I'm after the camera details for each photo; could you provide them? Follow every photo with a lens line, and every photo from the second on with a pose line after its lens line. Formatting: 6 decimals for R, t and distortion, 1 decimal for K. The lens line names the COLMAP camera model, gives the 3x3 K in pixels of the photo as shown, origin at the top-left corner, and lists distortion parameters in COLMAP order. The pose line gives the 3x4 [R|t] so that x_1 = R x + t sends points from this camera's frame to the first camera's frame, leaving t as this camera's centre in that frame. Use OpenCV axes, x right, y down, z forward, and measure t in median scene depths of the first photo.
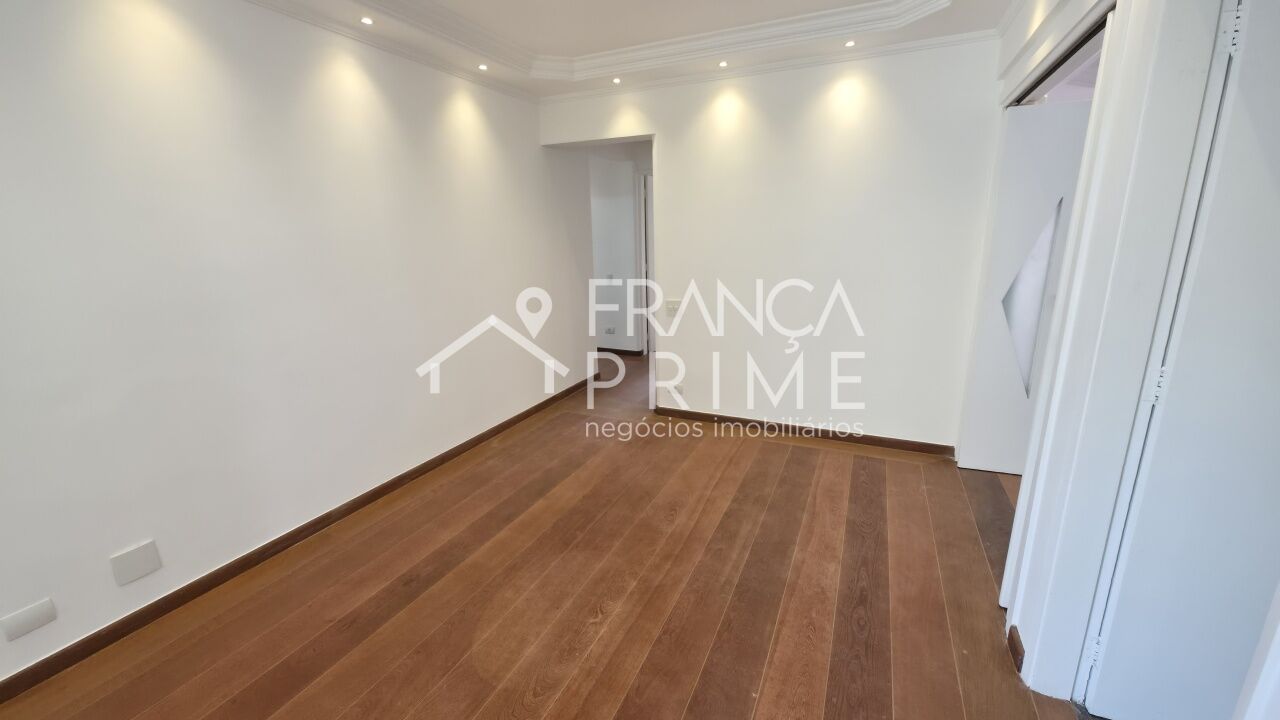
lens RADIAL K [[512.6, 0, 637.1], [0, 512.6, 358.3], [0, 0, 1]] dist [-0.000977, -0.000367]
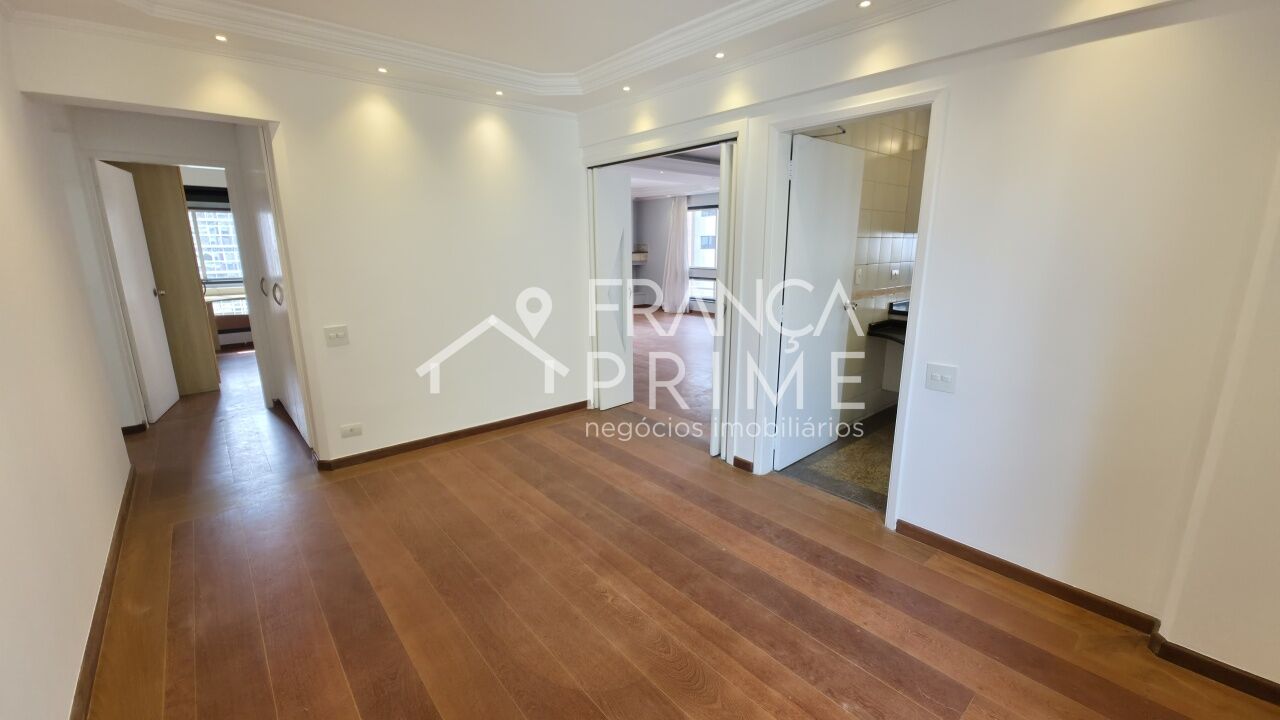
lens RADIAL K [[512.6, 0, 638.2], [0, 512.6, 361.6], [0, 0, 1]] dist [-0.000977, -0.000367]
pose [[0.410776, -0.184455, 0.892882, -0.705243], [0.210422, 0.972062, 0.104007, -0.061008], [-0.887122, 0.145158, 0.438114, 0.295561]]
